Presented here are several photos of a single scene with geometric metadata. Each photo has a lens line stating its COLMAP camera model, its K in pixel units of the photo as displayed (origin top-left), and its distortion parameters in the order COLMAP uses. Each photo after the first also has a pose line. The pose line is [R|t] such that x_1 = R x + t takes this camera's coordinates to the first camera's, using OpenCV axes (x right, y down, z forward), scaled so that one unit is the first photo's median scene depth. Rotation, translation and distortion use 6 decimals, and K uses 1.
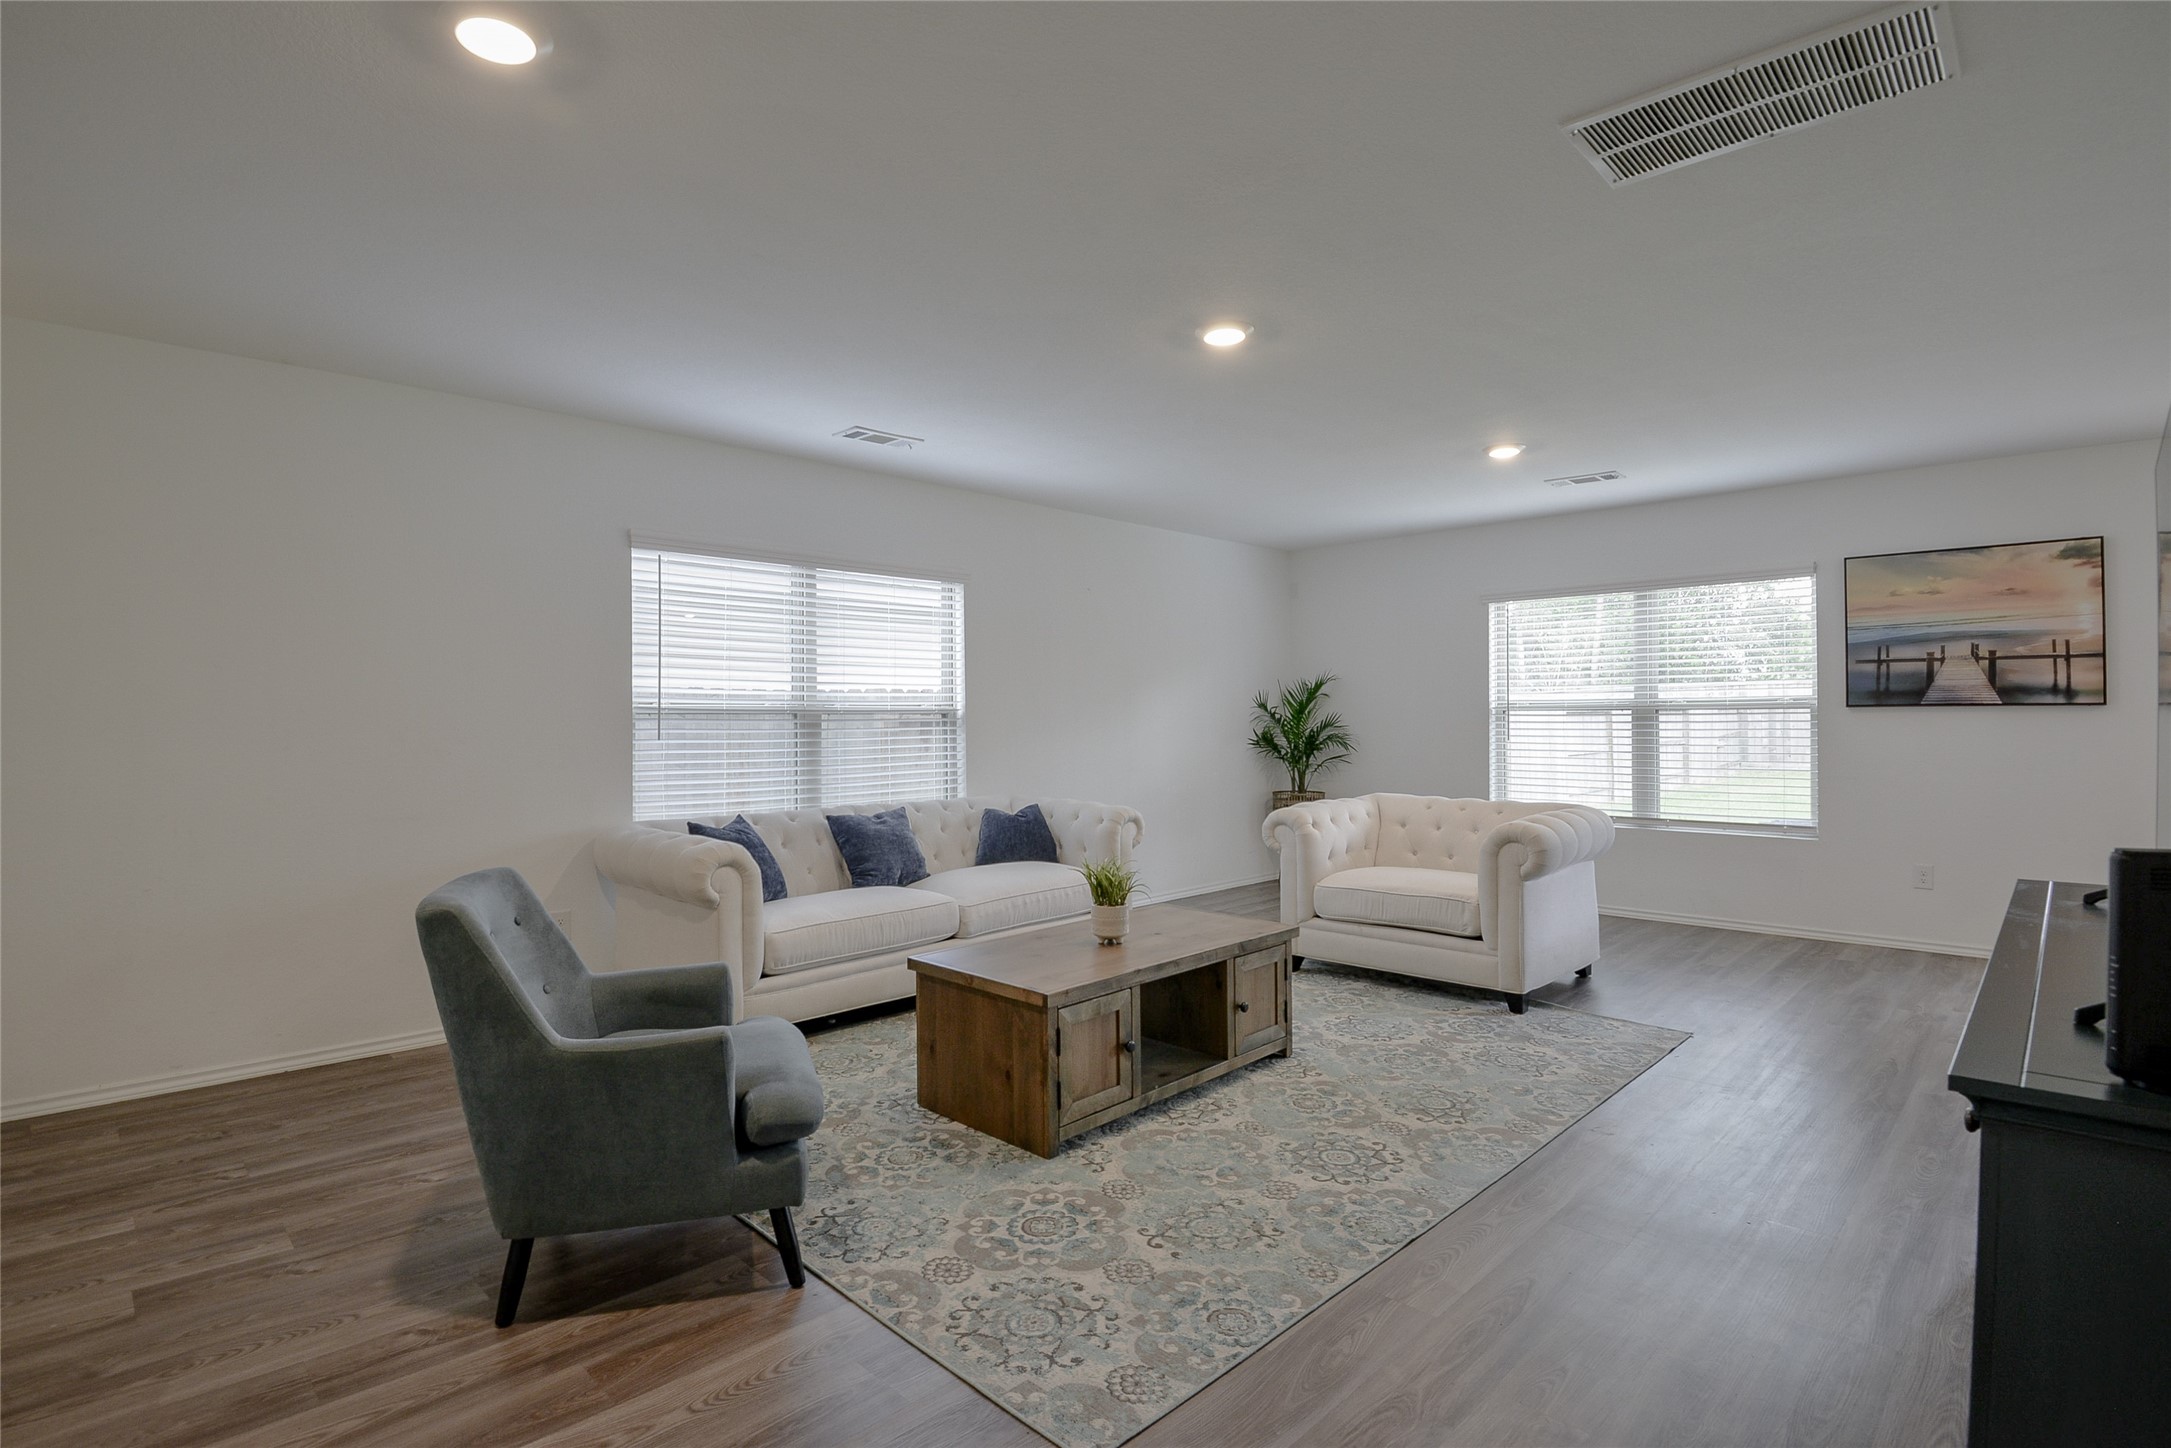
lens RADIAL K [[1055.9, 0, 1074.2], [0, 1055.9, 712.3], [0, 0, 1]] dist [-0.024590, -0.009802]
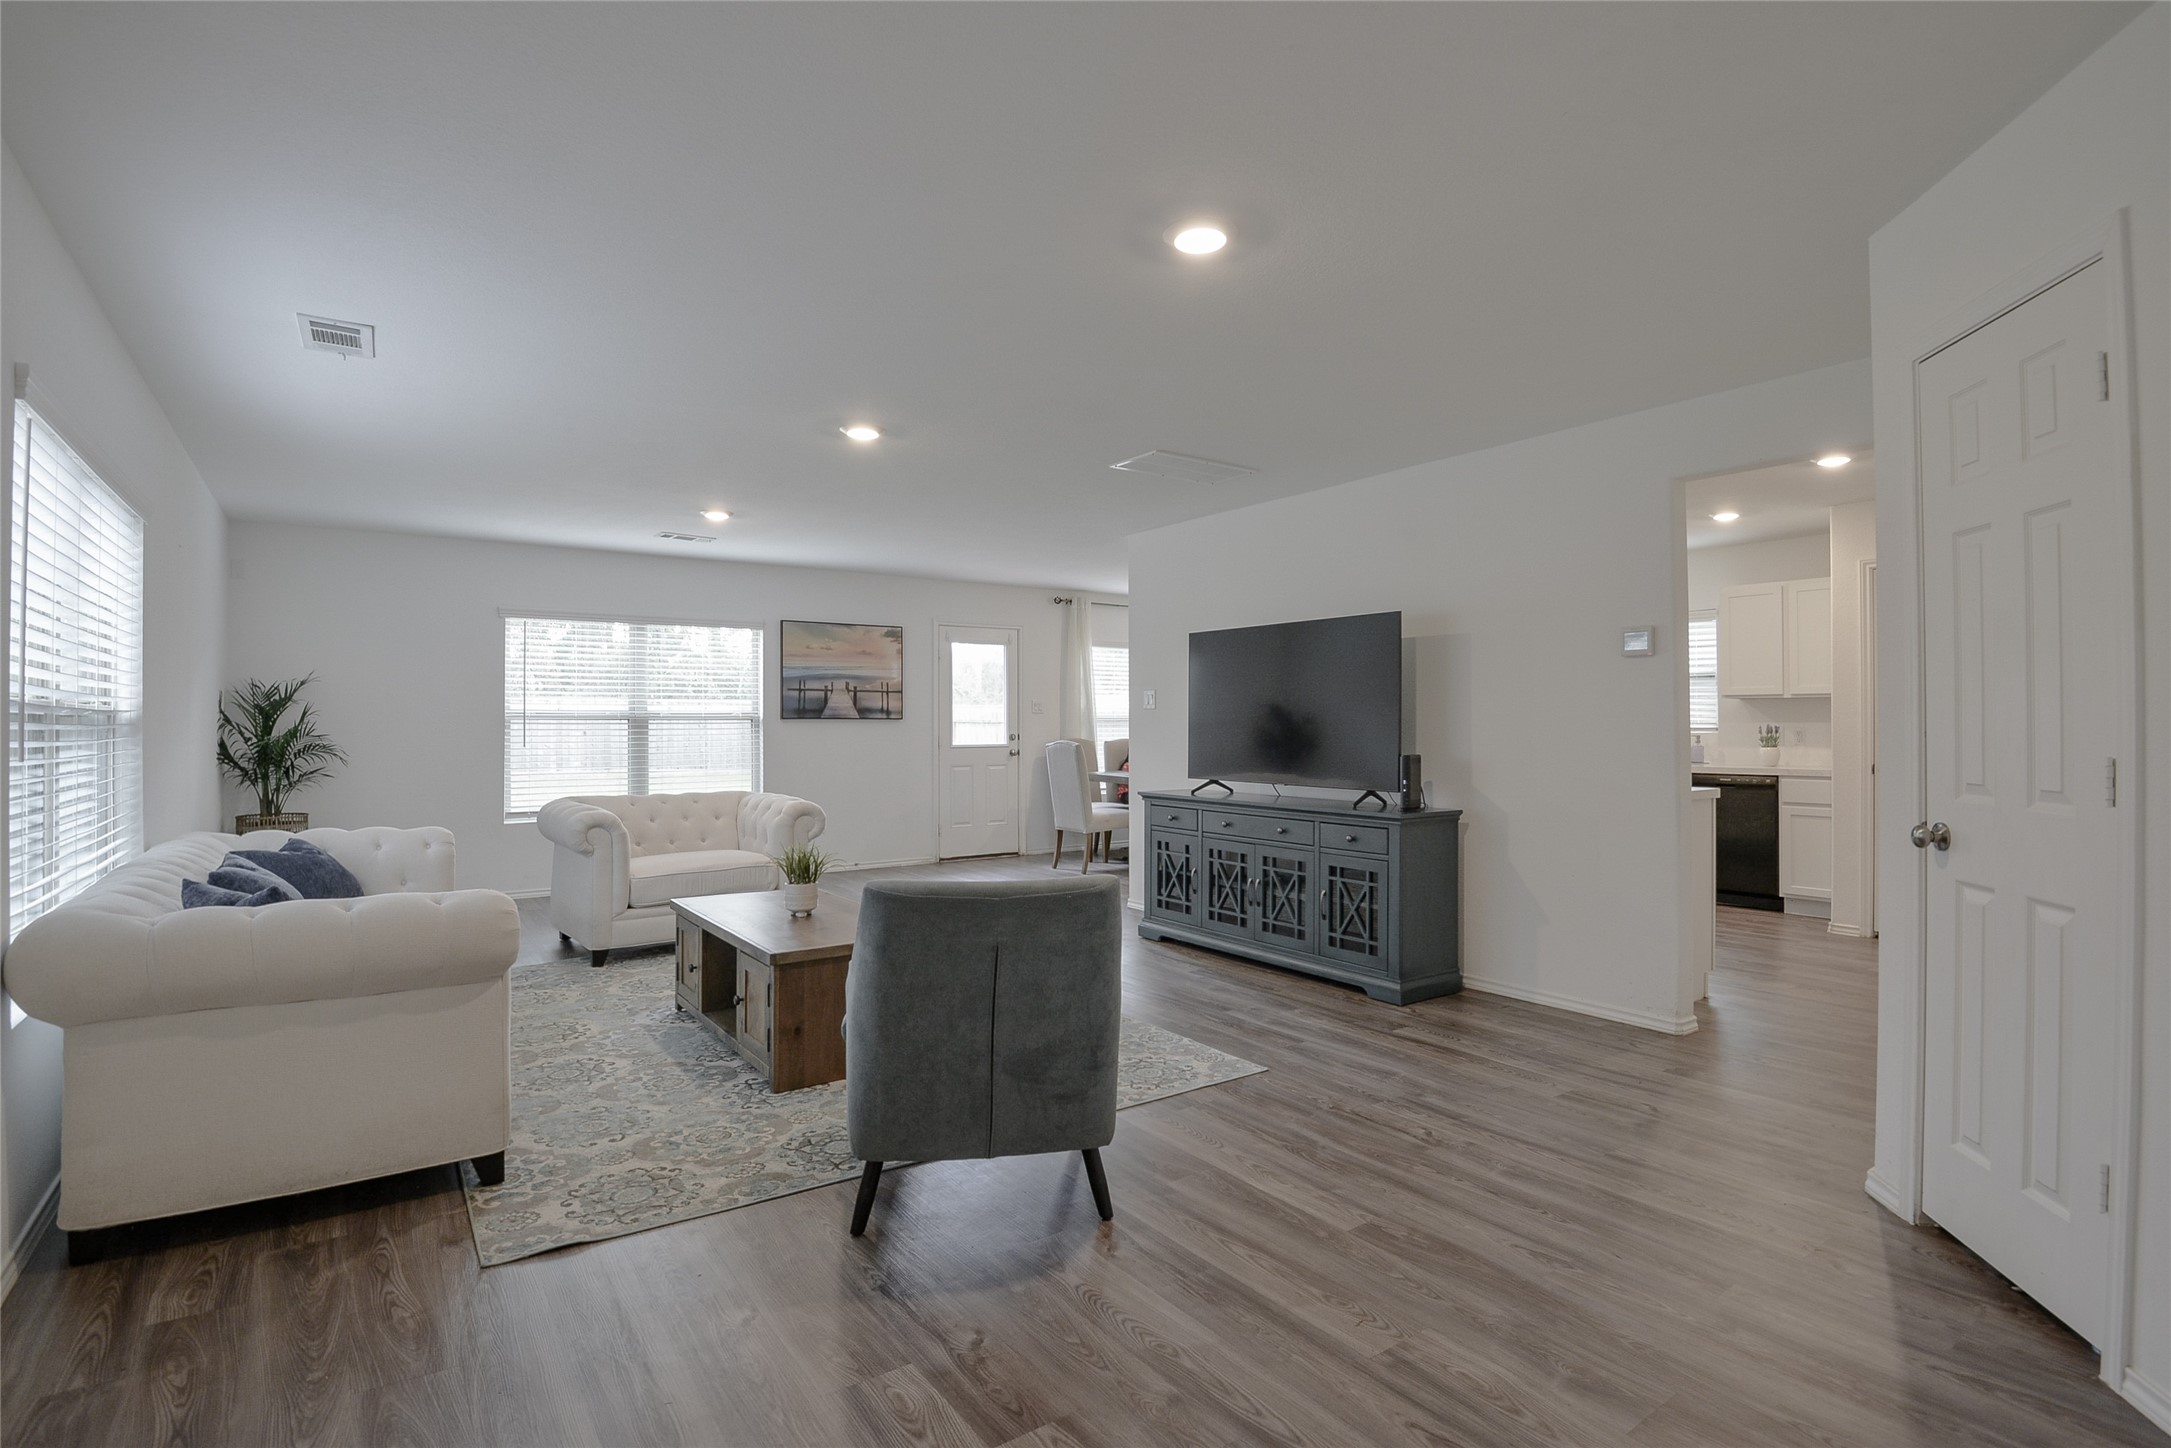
lens RADIAL K [[1055.9, 0, 1090.0], [0, 1055.9, 713.3], [0, 0, 1]] dist [-0.024590, -0.009802]
pose [[0.156515, 0.013312, 0.987586, -0.771174], [-0.004400, 0.999909, -0.012781, 0.004440], [-0.987666, -0.002345, 0.156559, 0.356677]]
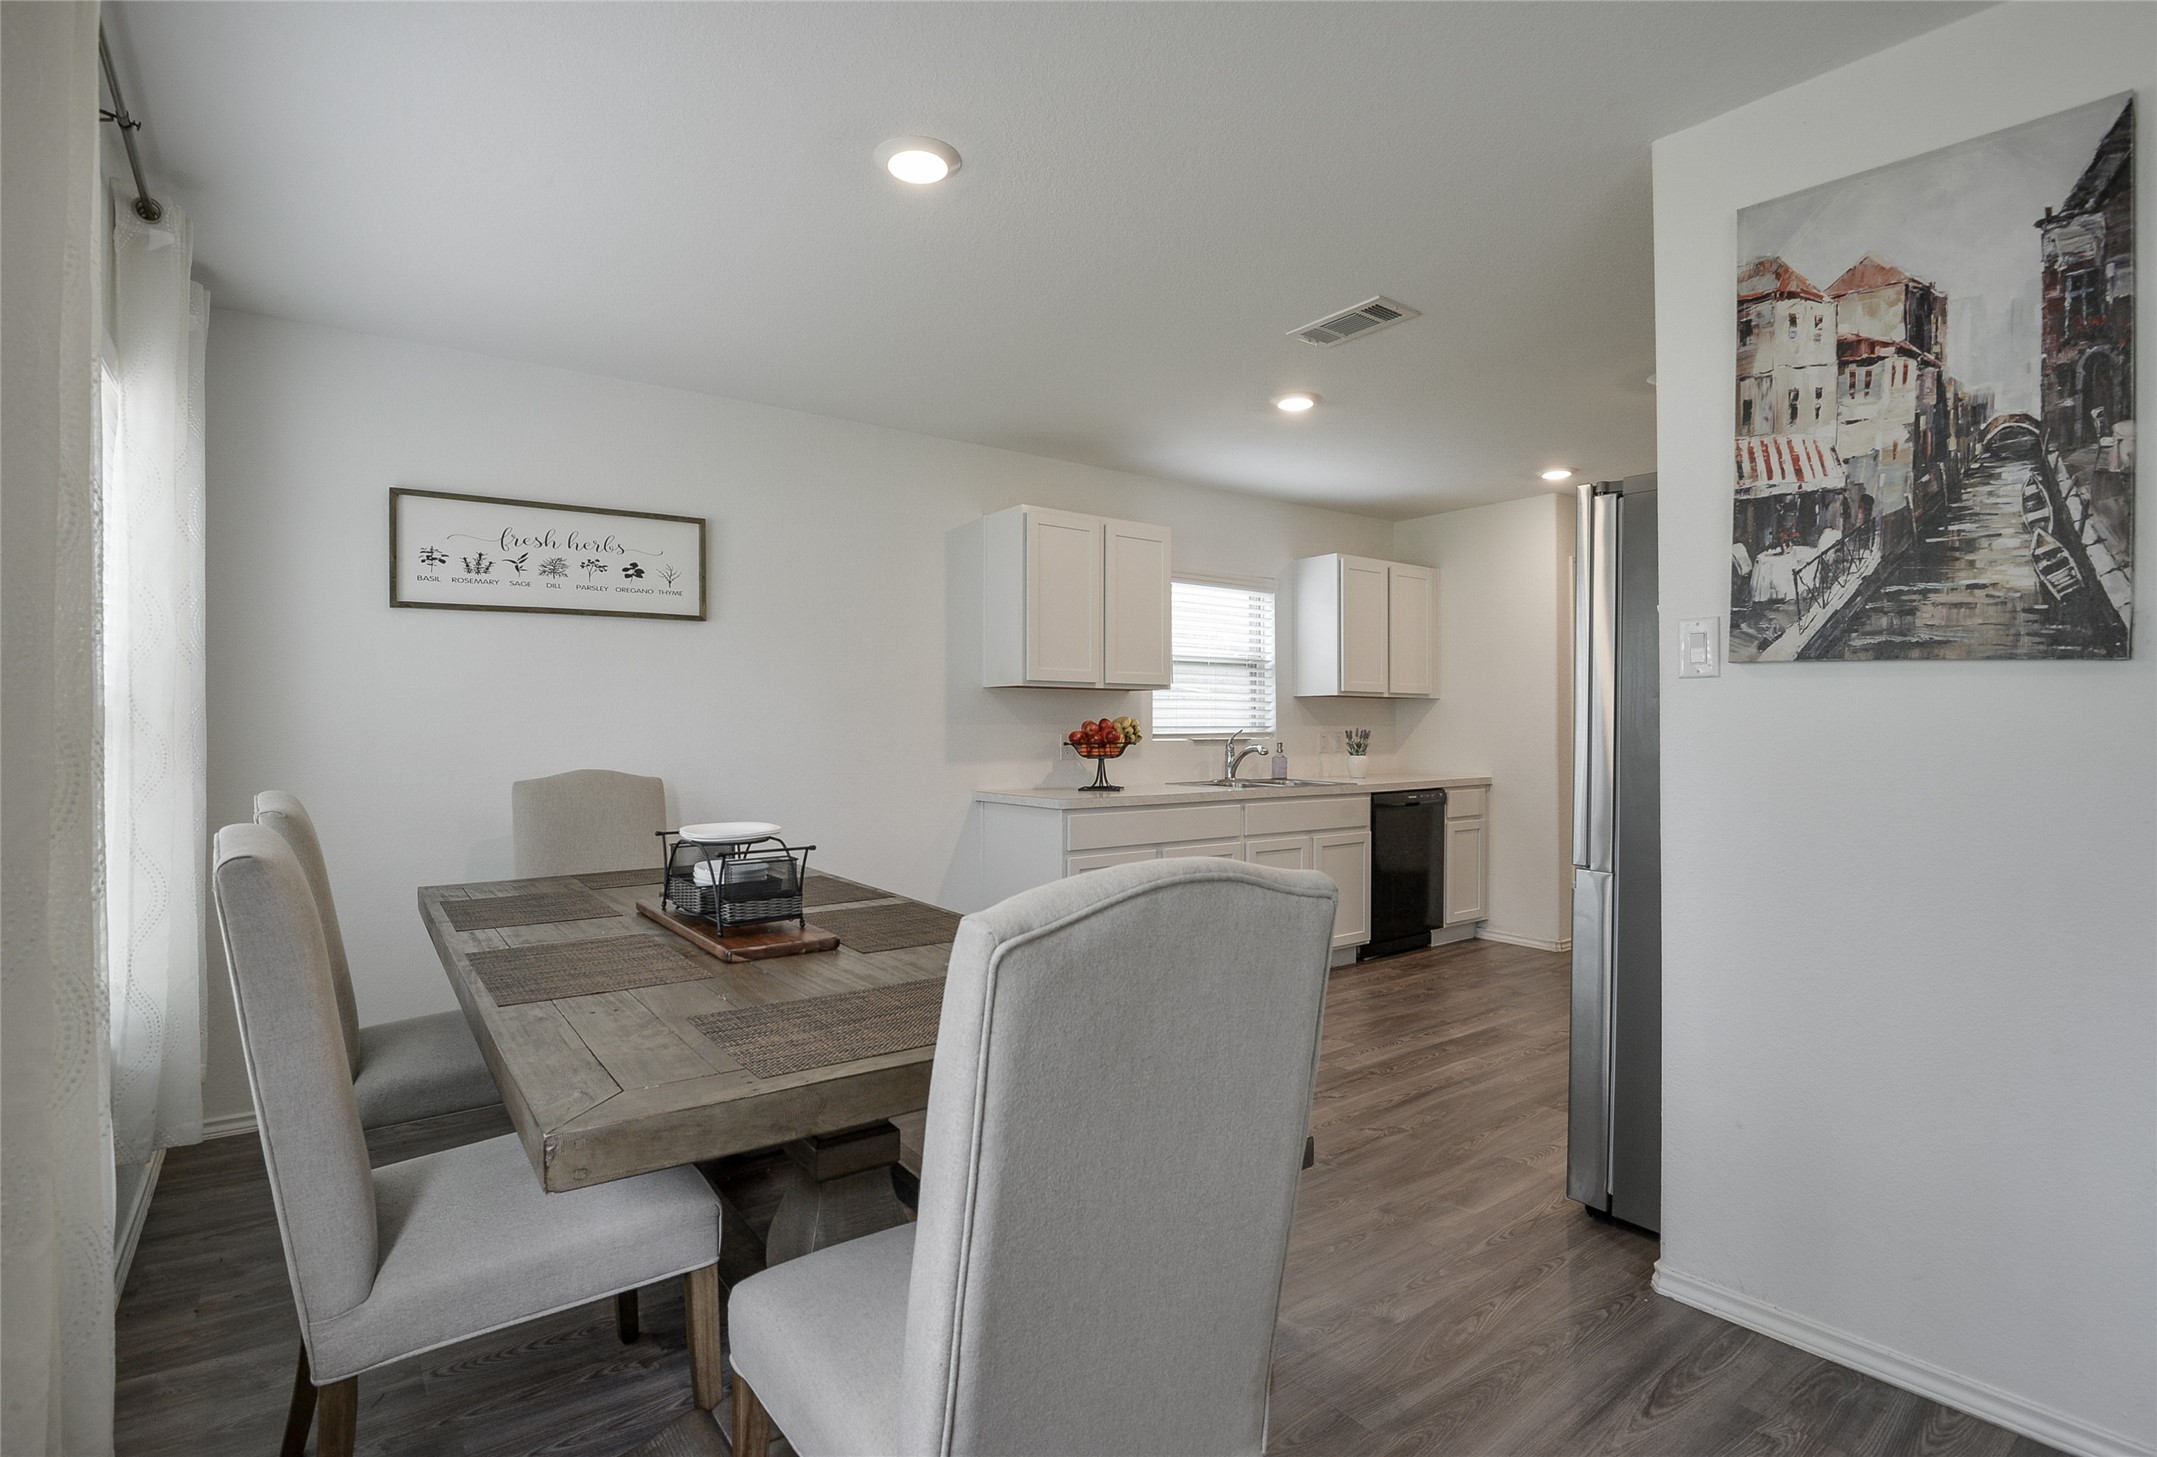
lens RADIAL K [[1049.1, 0, 1076.0], [0, 1049.1, 728.4], [0, 0, 1]] dist [-0.024590, -0.009802]
pose [[-0.990873, 0.004149, 0.134735, 0.946762], [0.003859, 0.999990, -0.002413, 0.000094], [-0.134743, -0.001871, -0.990879, 0.891097]]
